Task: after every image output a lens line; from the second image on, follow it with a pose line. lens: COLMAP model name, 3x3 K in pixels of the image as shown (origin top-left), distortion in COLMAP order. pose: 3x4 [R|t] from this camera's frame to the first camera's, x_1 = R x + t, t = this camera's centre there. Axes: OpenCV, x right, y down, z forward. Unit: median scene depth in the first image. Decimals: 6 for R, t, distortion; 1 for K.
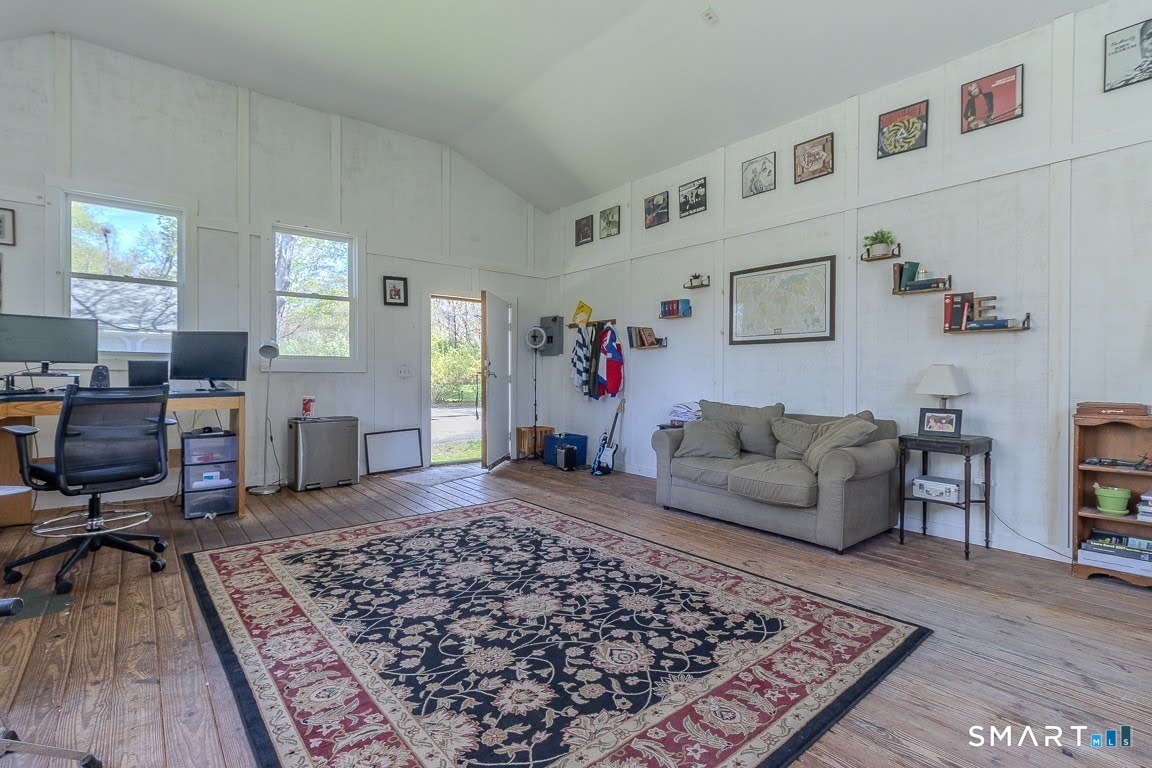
lens RADIAL K [[535.2, 0, 576.0], [0, 535.2, 384.0], [0, 0, 1]] dist [0.000278, -0.000002]
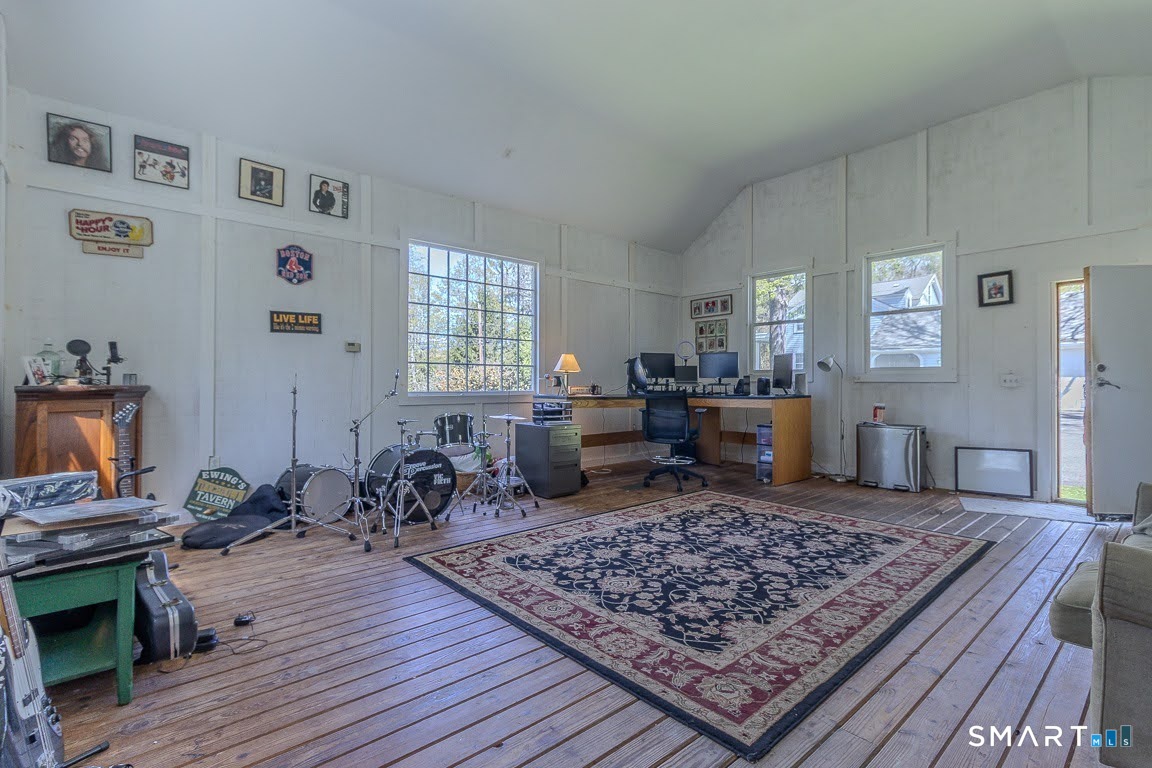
lens RADIAL K [[535.2, 0, 576.0], [0, 535.2, 384.0], [0, 0, 1]] dist [0.000278, -0.000002]
pose [[0.029298, -0.003638, -0.999564, 1.193733], [-0.018964, 0.999811, -0.004194, -0.003193], [0.999391, 0.019078, 0.029224, 0.675285]]
